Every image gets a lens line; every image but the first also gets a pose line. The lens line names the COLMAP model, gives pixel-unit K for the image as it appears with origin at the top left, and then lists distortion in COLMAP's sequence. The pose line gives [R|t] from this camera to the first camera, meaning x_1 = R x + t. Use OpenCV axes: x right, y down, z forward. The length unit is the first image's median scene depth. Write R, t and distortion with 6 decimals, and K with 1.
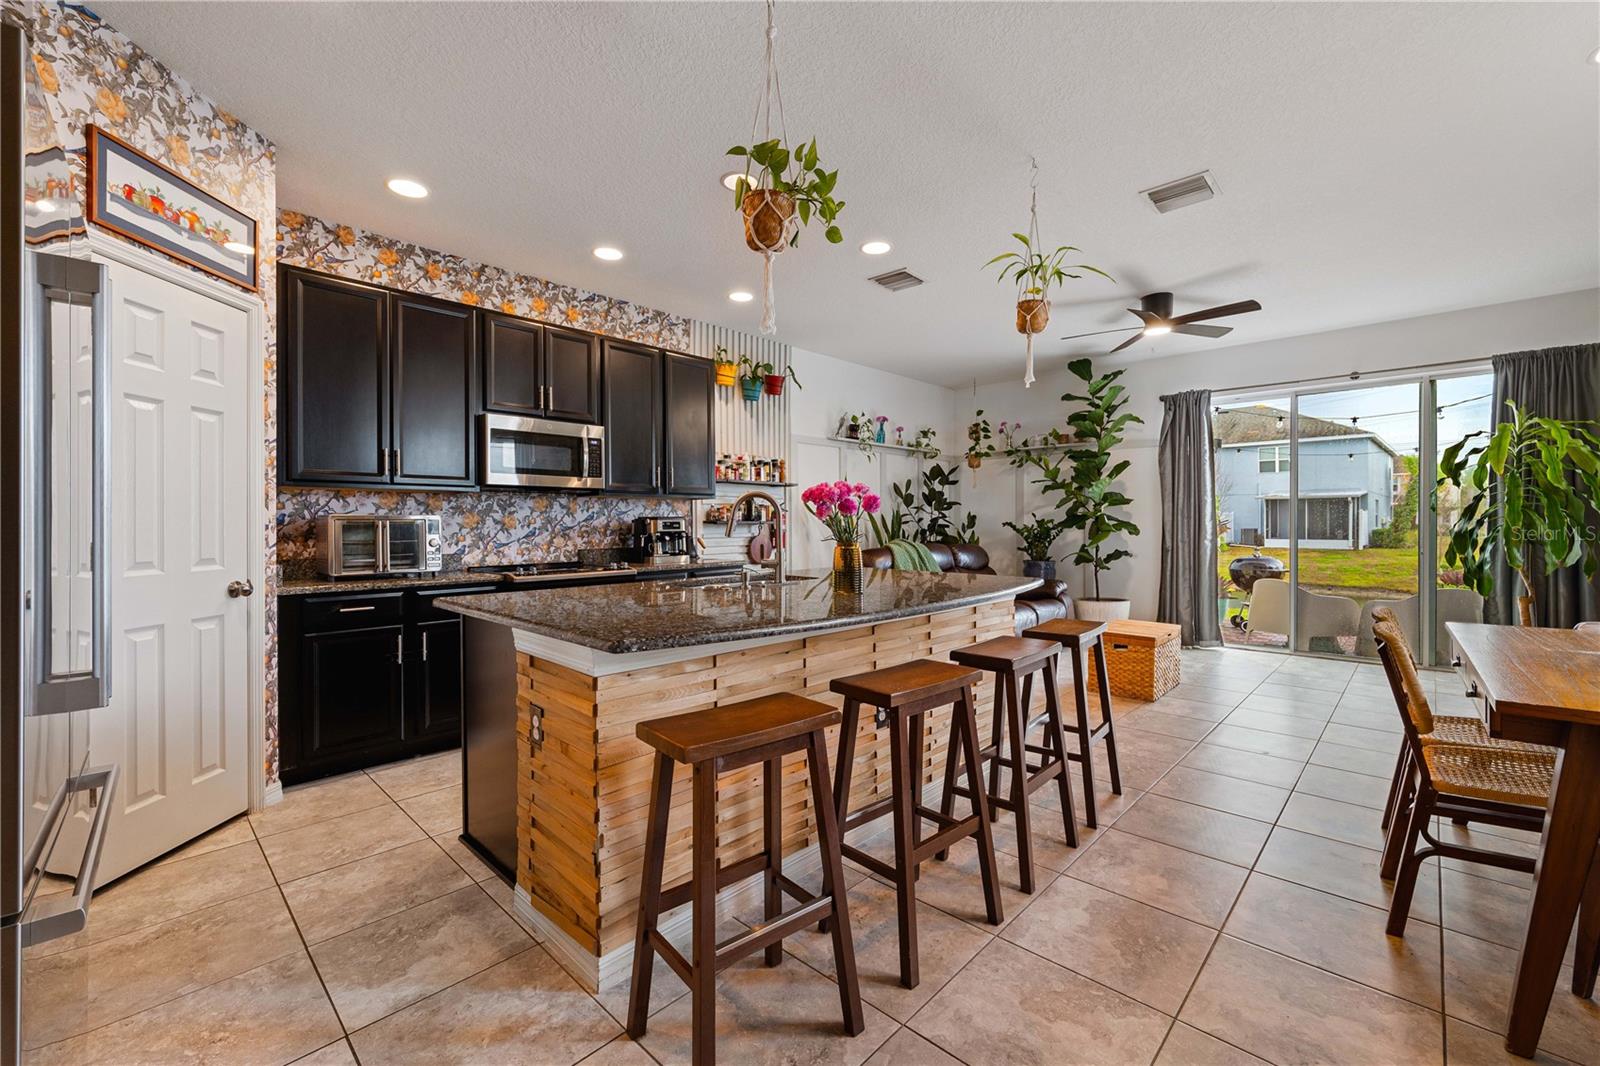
lens RADIAL K [[641.8, 0, 799.6], [0, 641.8, 521.9], [0, 0, 1]] dist [-0.001279, -0.000267]
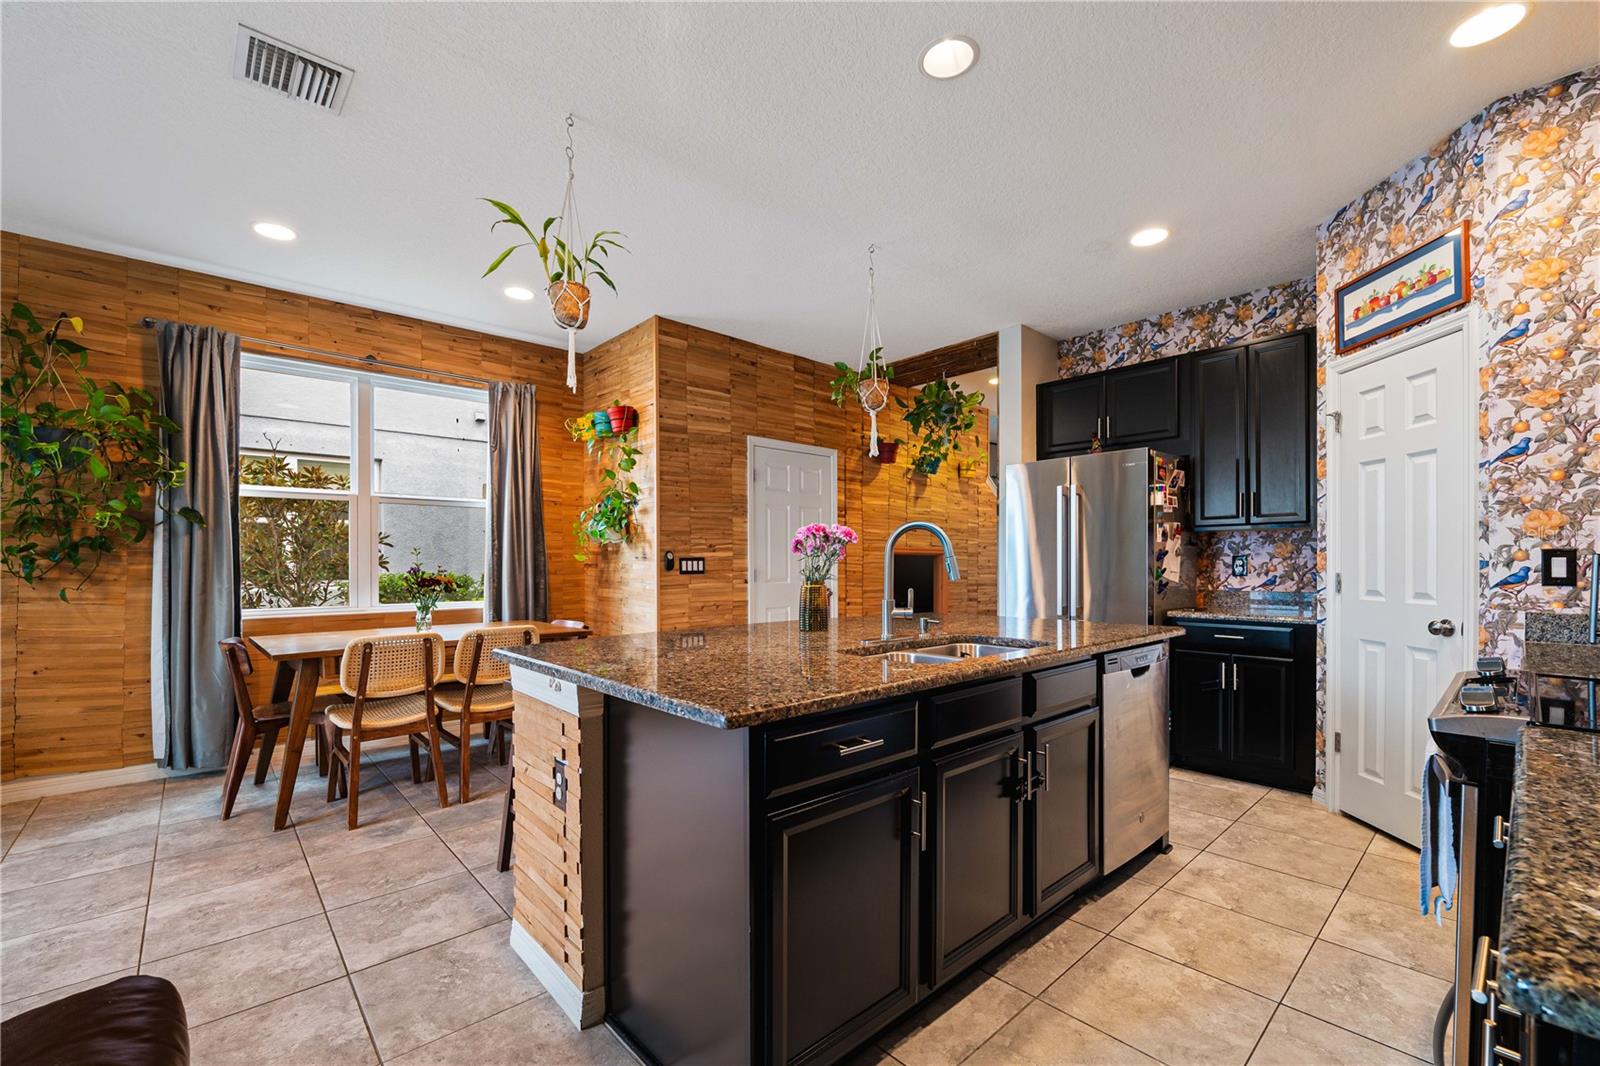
lens RADIAL K [[679.4, 0, 811.2], [0, 679.4, 564.8], [0, 0, 1]] dist [-0.010315, -0.000076]
pose [[-0.998684, 0.004102, 0.051116, 0.014706], [0.004320, 0.999982, 0.004150, 0.002122], [-0.051098, 0.004366, -0.998684, 1.183236]]
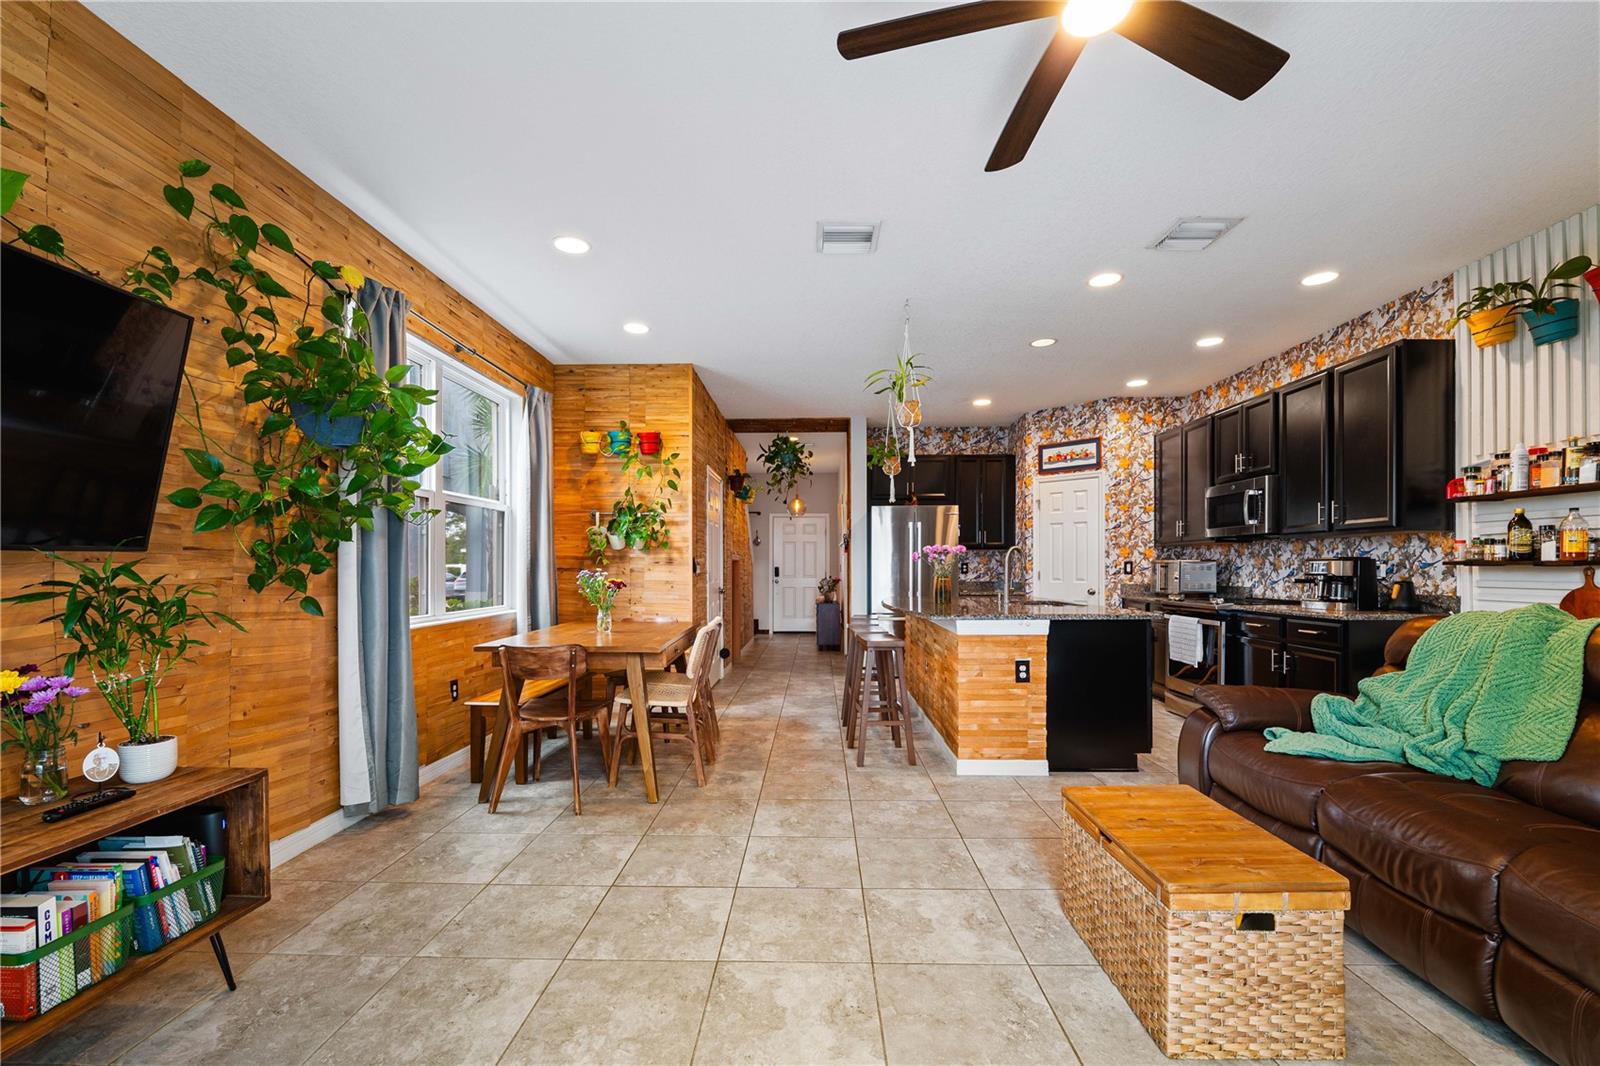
lens RADIAL K [[662.7, 0, 818.4], [0, 662.7, 566.4], [0, 0, 1]] dist [-0.010805, 0.000080]
pose [[-0.715815, 0.003914, -0.698279, 0.964014], [0.003658, 0.999992, 0.001855, 0.000251], [0.698280, -0.001226, -0.715823, 1.203535]]
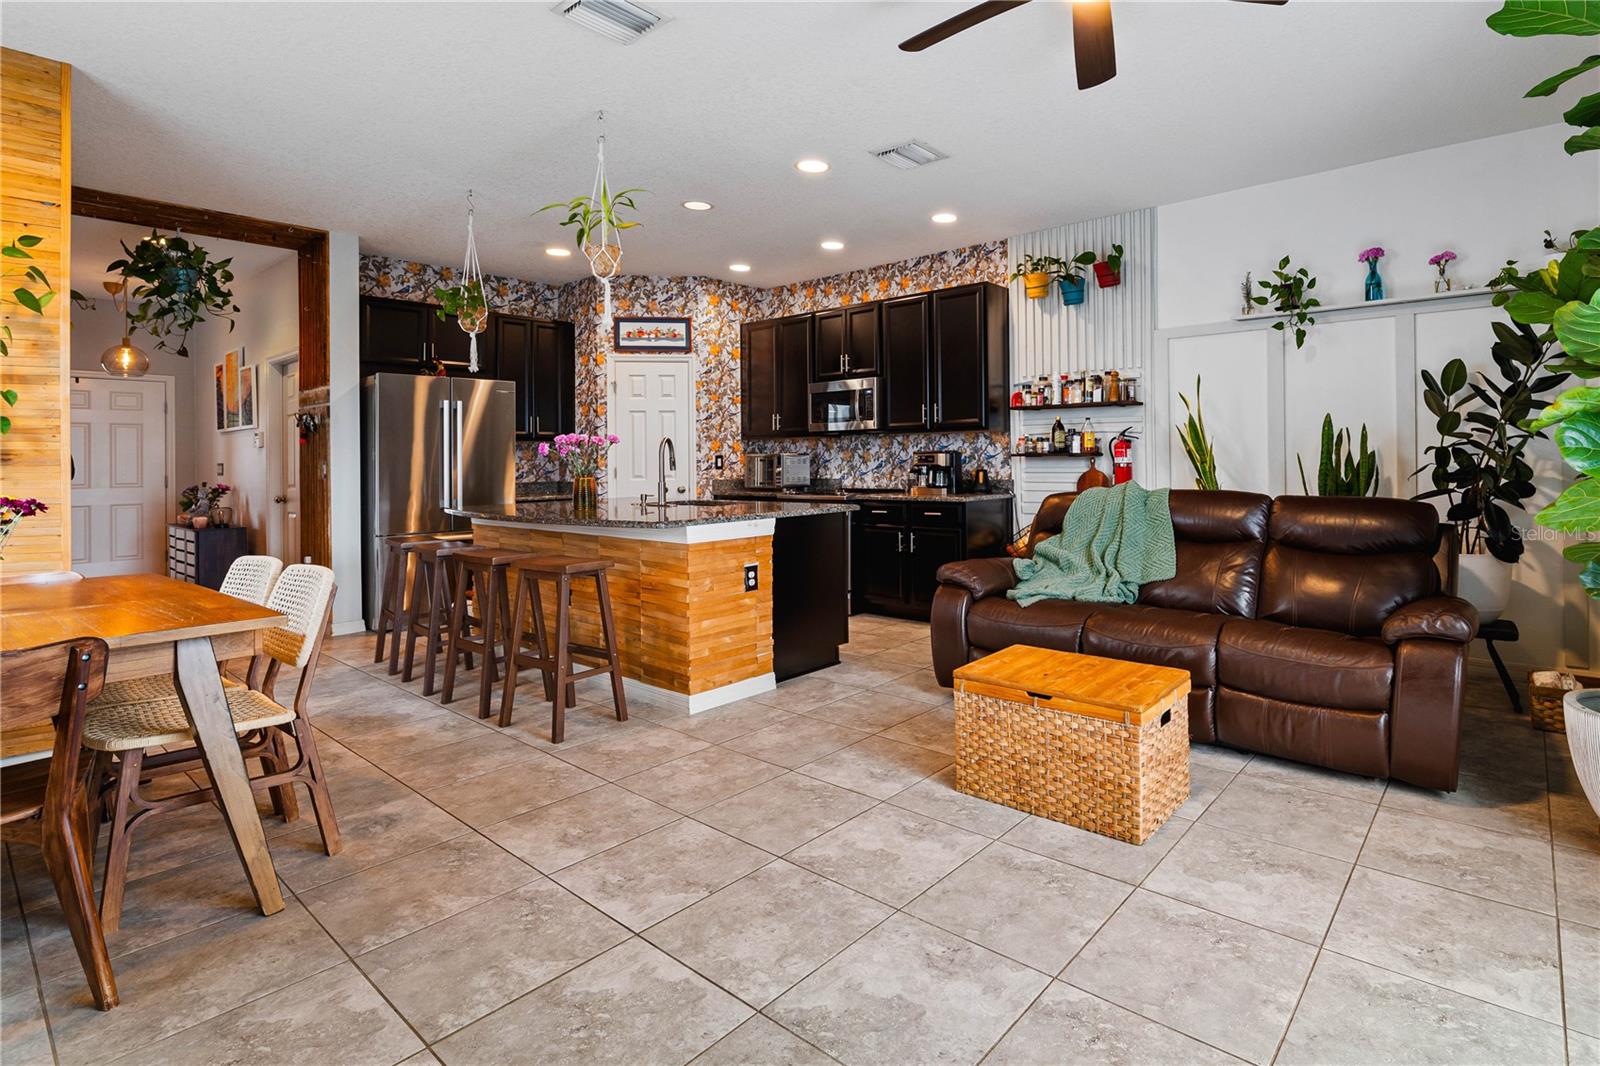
lens RADIAL K [[767.3, 0, 943.1], [0, 767.3, 454.1], [0, 0, 1]] dist [-0.009800, -0.000204]
pose [[0.139183, -0.003478, -0.990261, 1.080518], [0.011435, 0.999933, -0.001905, -0.000065], [0.990201, -0.011058, 0.139214, 0.876643]]
